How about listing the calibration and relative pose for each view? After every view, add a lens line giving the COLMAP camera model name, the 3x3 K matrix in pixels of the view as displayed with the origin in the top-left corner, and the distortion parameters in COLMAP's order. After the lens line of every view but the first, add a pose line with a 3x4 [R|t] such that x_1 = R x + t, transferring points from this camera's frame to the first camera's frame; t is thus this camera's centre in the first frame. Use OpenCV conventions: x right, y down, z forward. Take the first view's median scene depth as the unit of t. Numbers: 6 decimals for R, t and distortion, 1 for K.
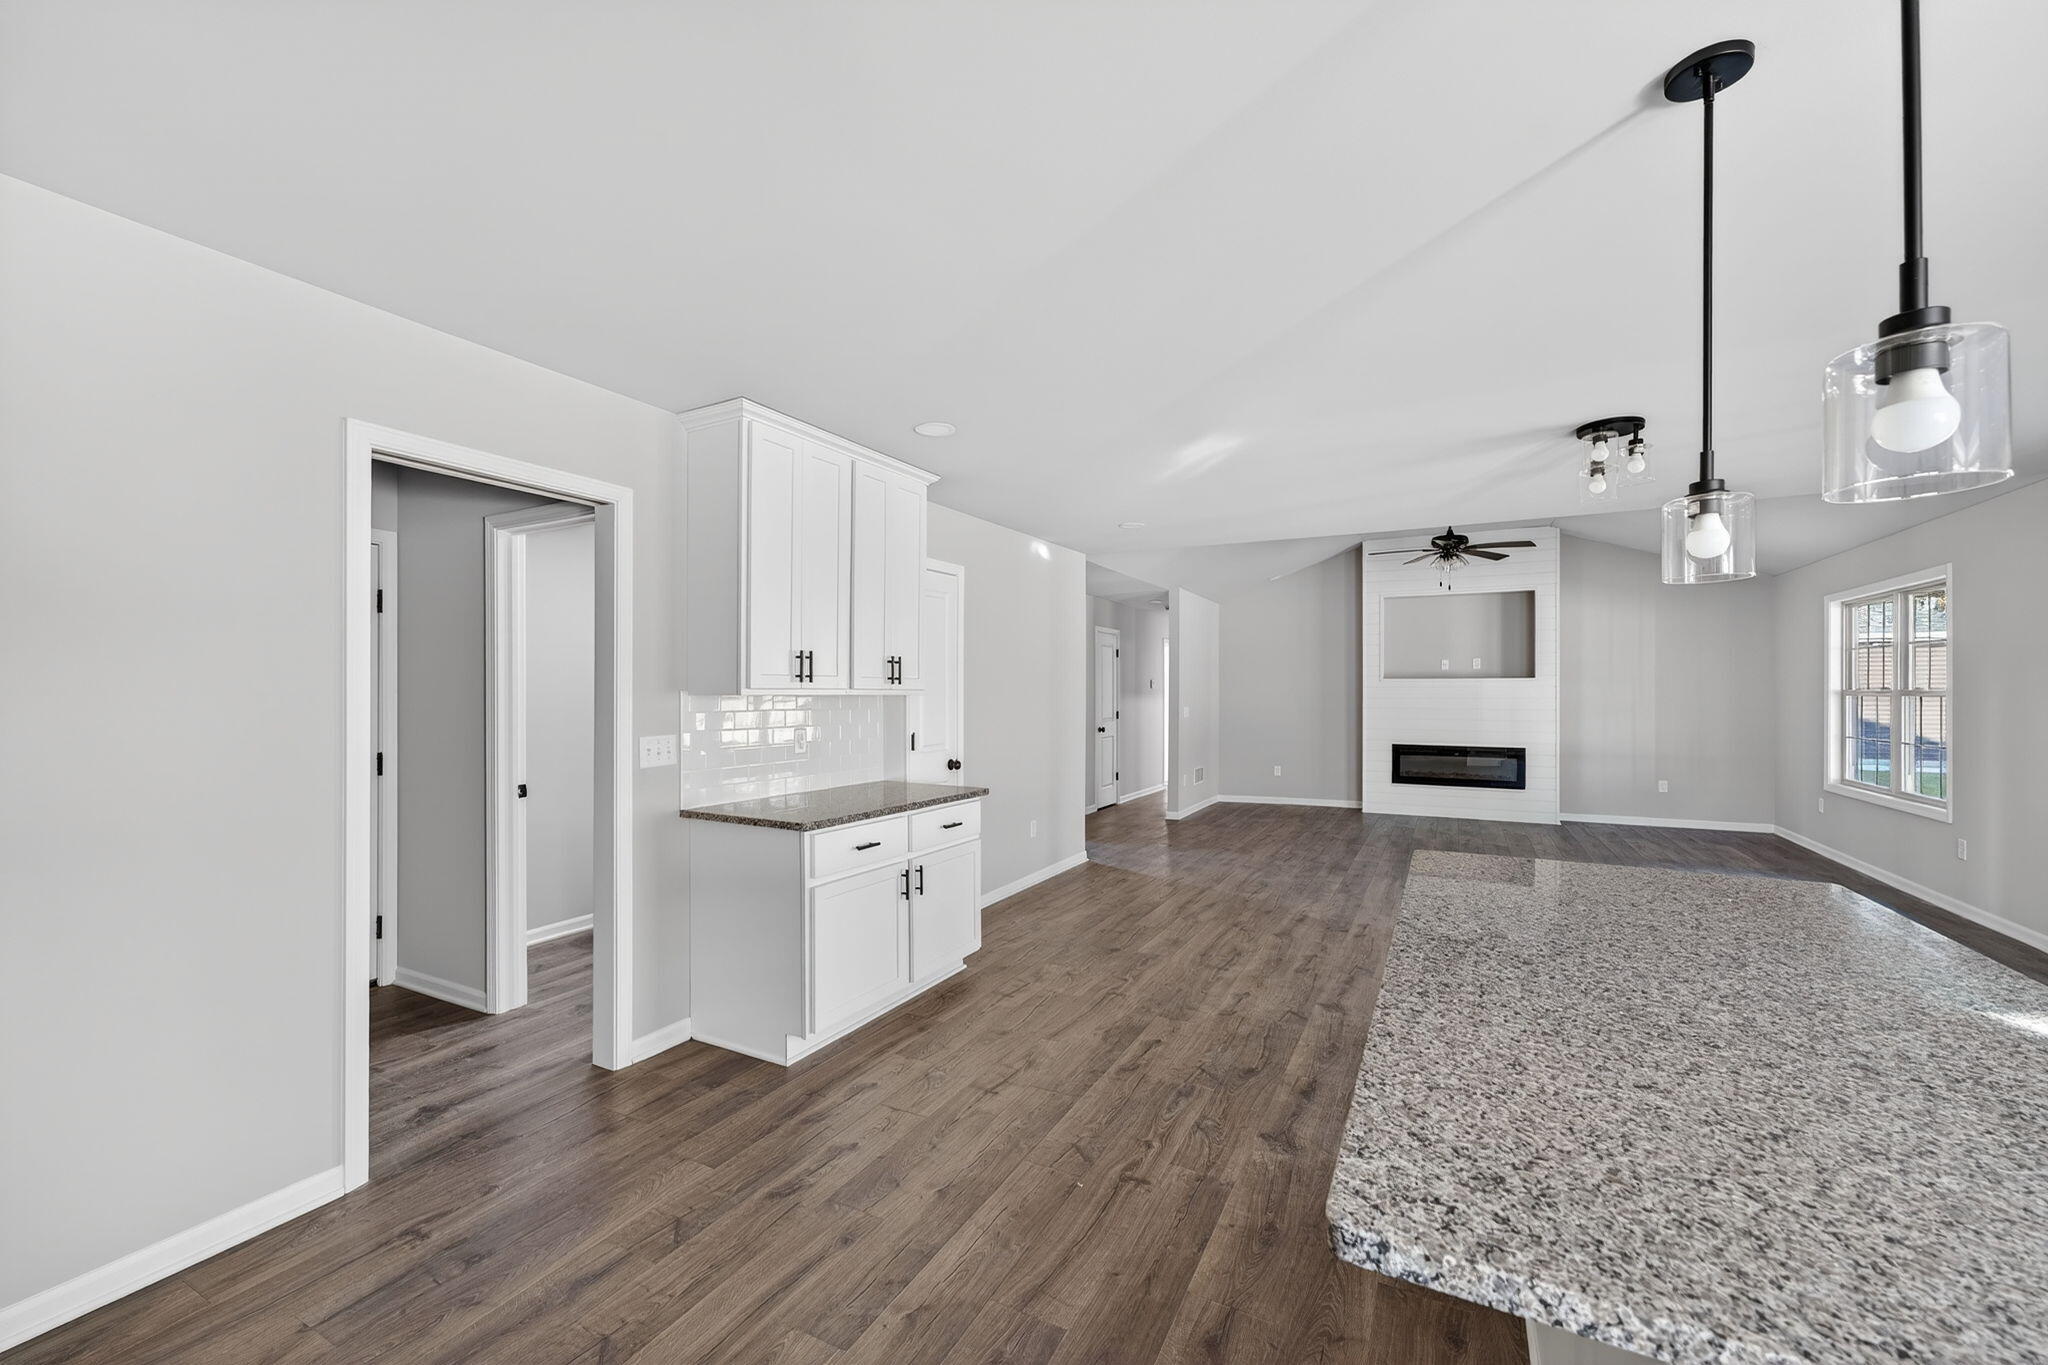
lens RADIAL K [[908.4, 0, 1016.9], [0, 908.4, 686.4], [0, 0, 1]] dist [-0.003368, 0.000098]
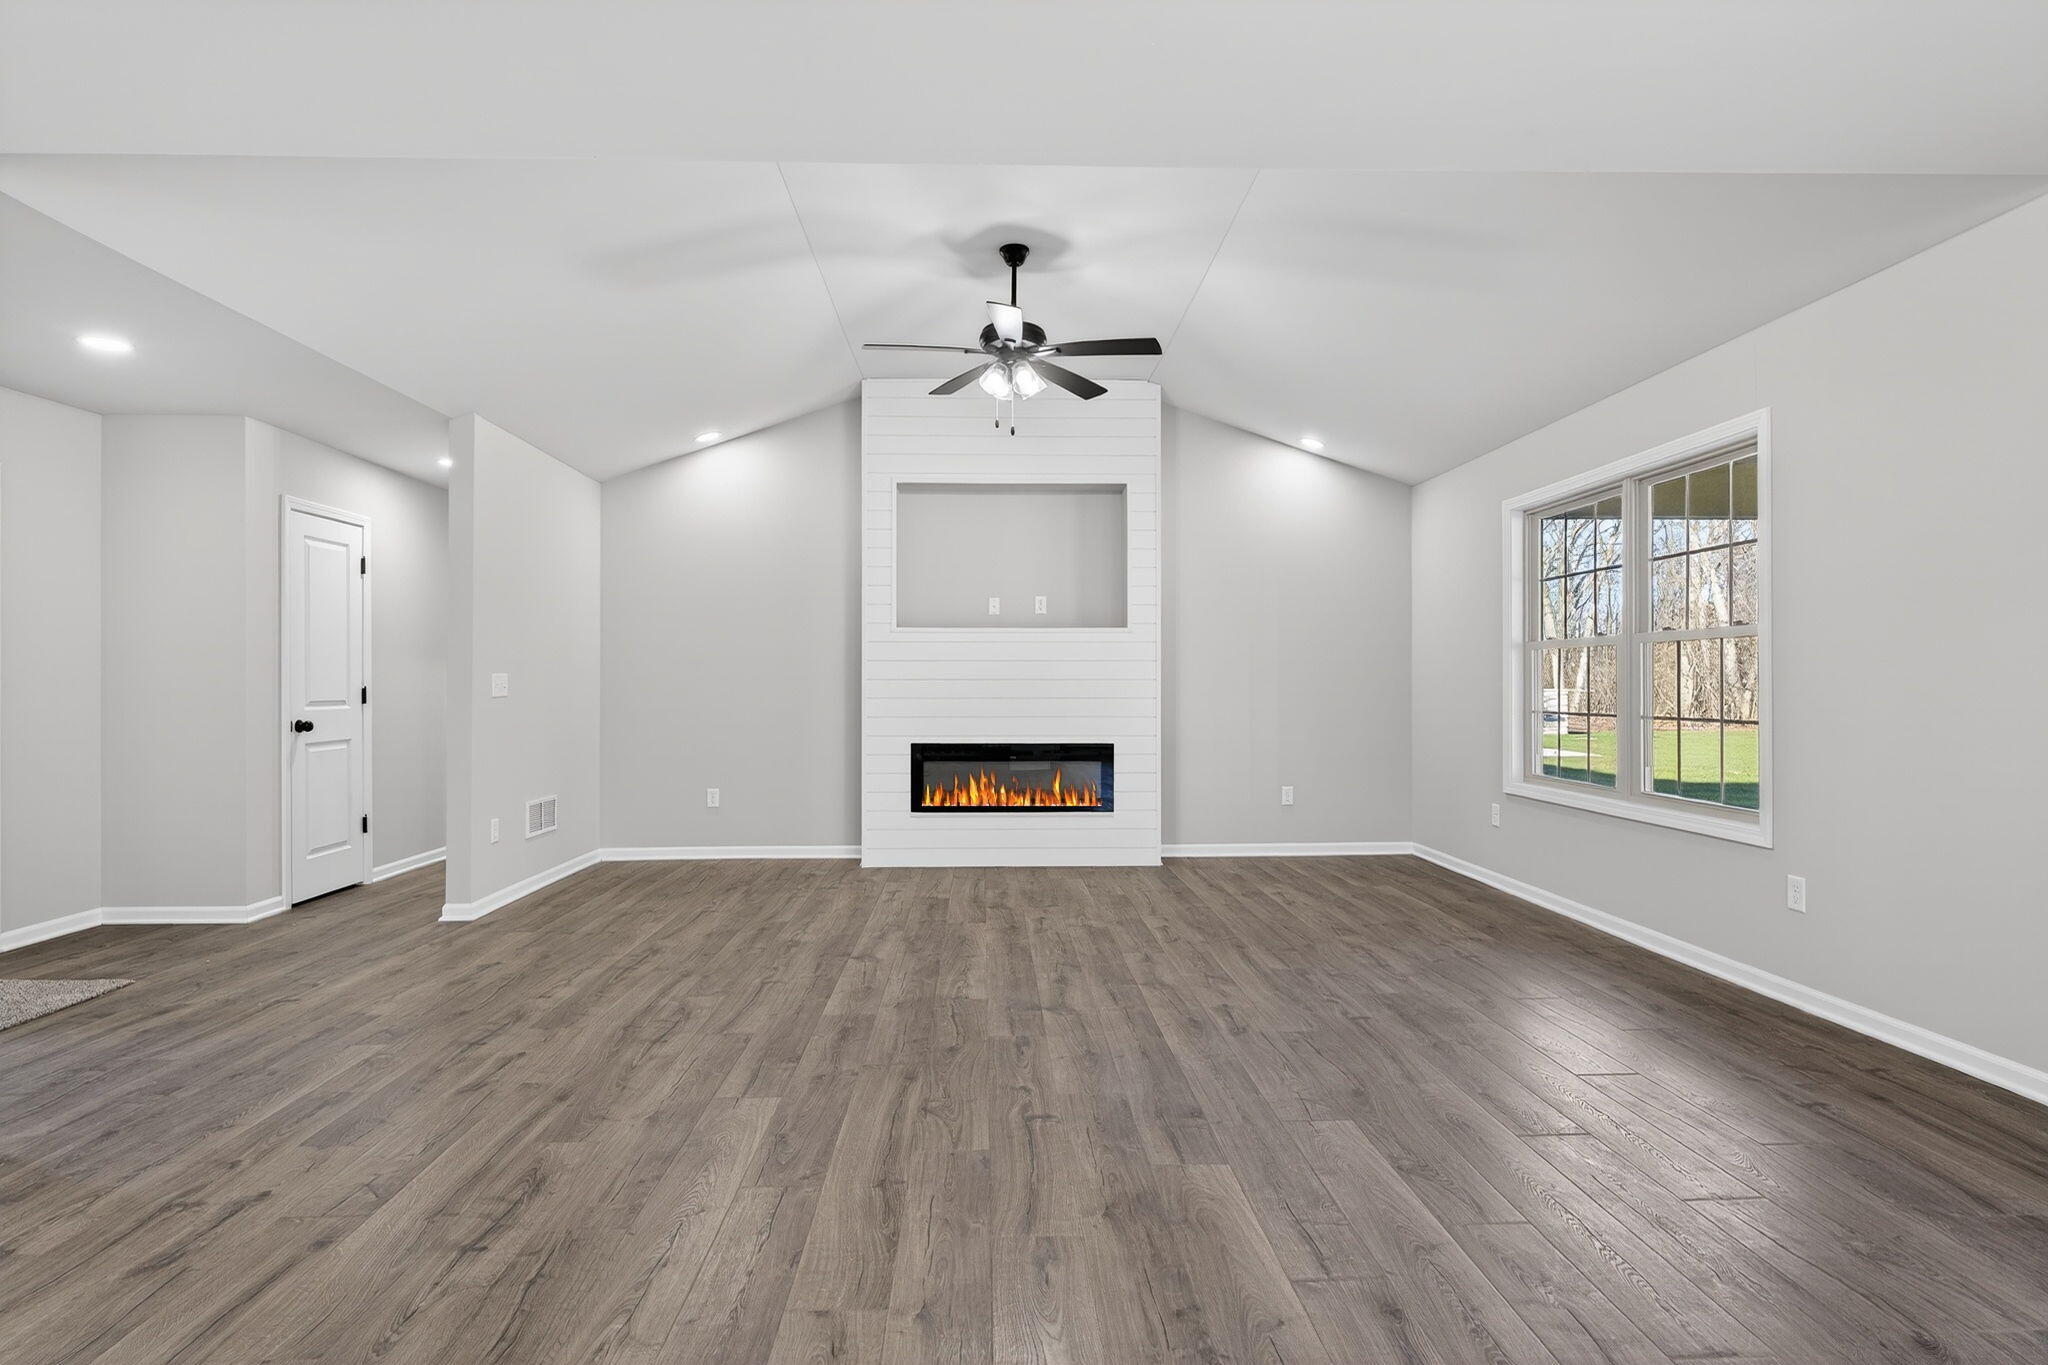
lens RADIAL K [[1071.1, 0, 1028.3], [0, 1071.1, 687.2], [0, 0, 1]] dist [0.000093, -0.001063]
pose [[0.878328, -0.002874, 0.478050, 0.164801], [0.000911, 0.999990, 0.004338, 0.026844], [-0.478058, -0.003375, 0.878322, 0.390707]]
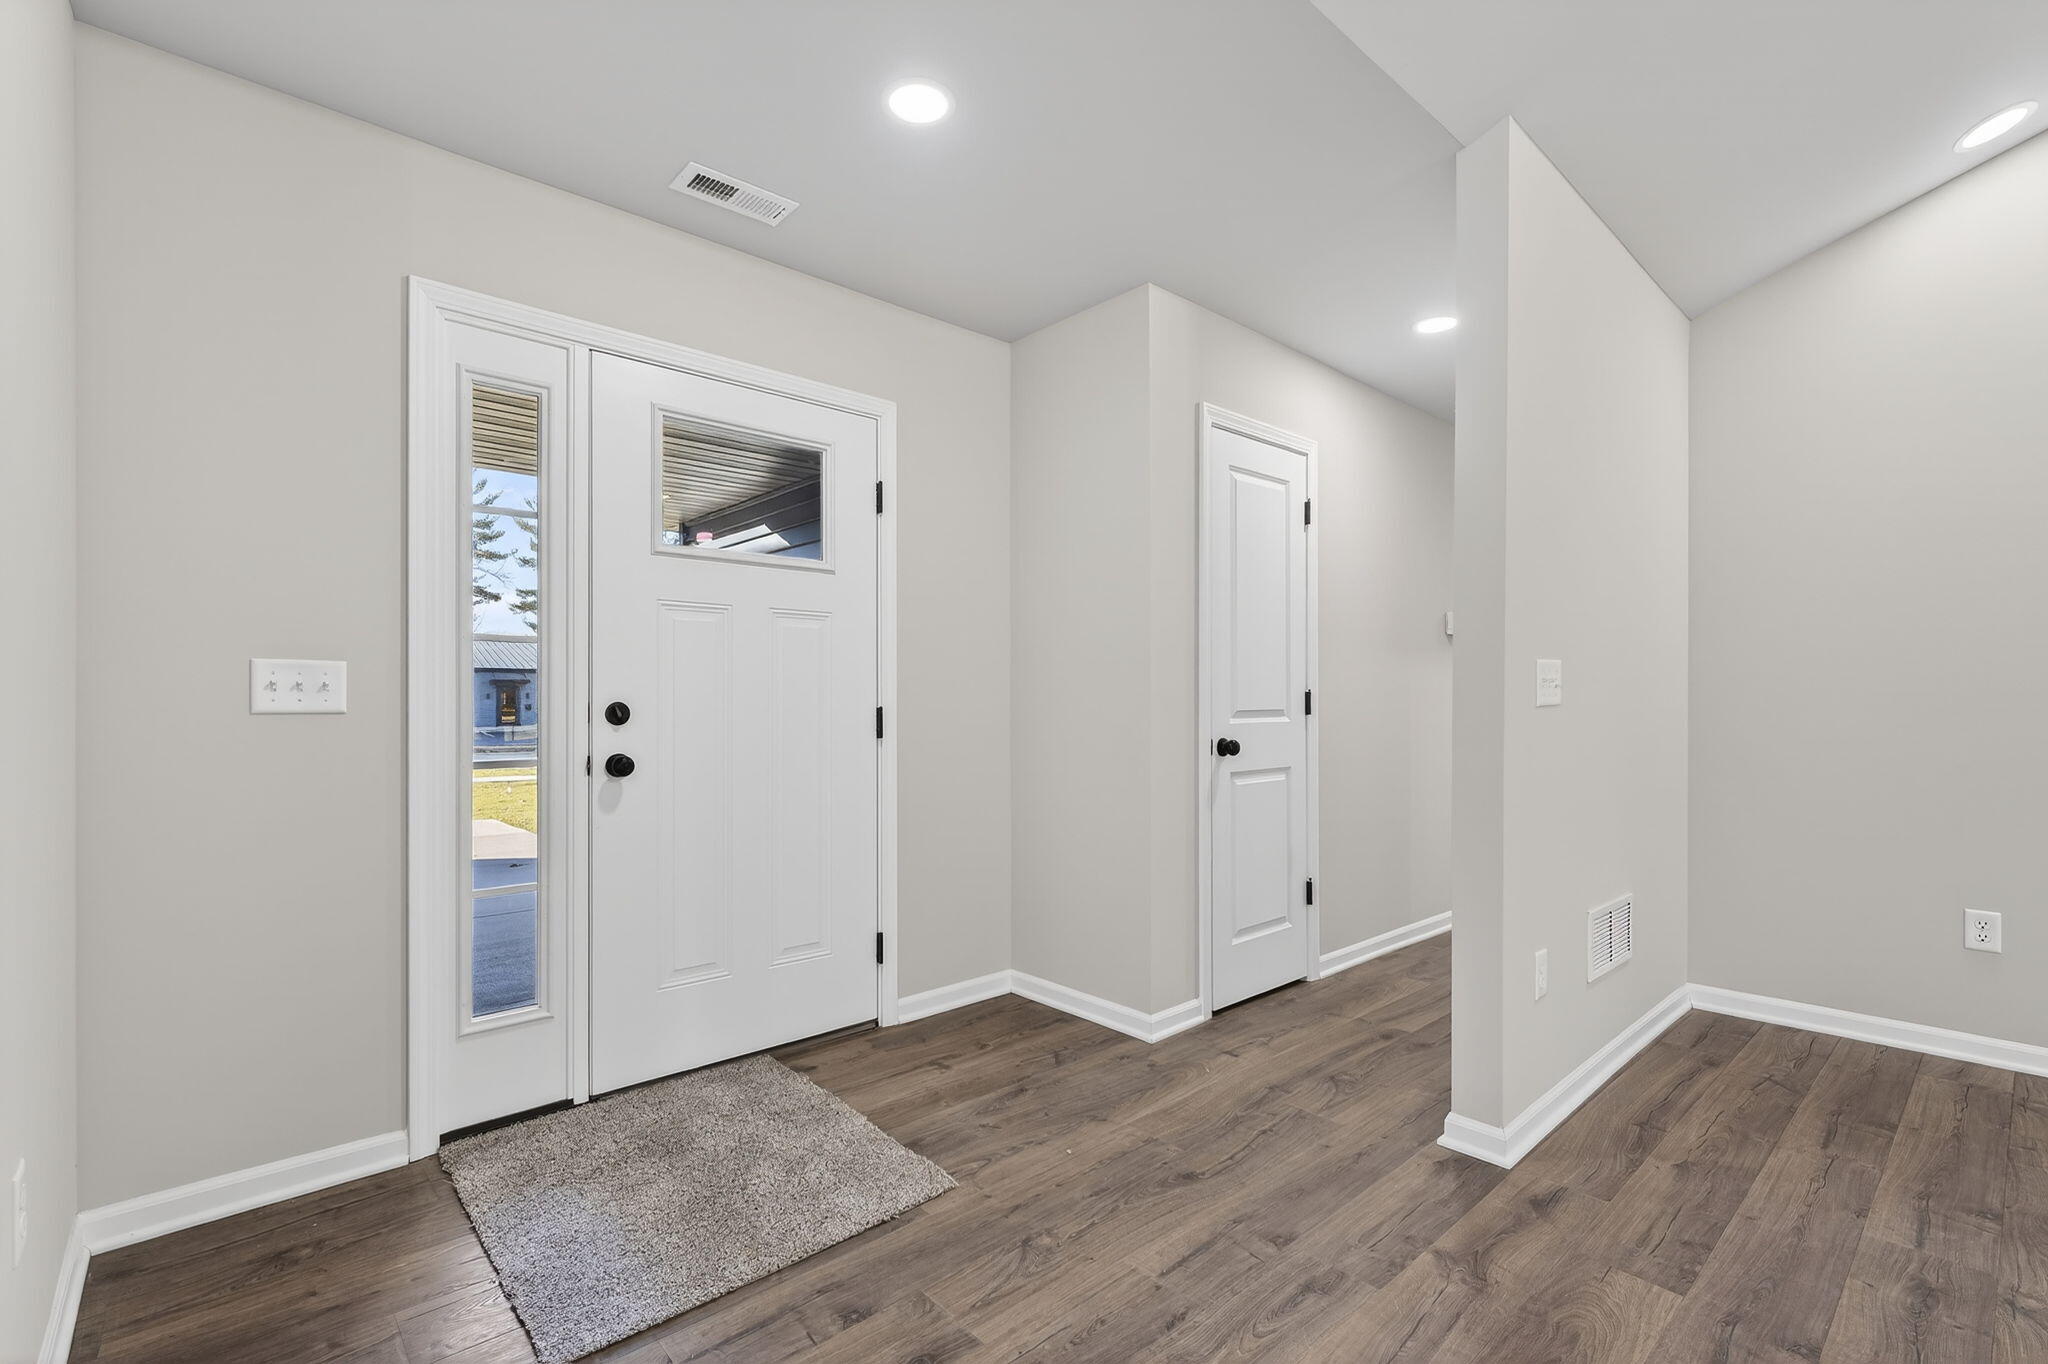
lens RADIAL K [[908.4, 0, 1021.1], [0, 908.4, 696.6], [0, 0, 1]] dist [-0.003368, 0.000098]
pose [[0.933961, -0.002118, -0.357367, 0.144729], [0.003006, 0.999994, 0.001930, 0.030956], [0.357361, -0.002877, 0.933962, 0.759882]]
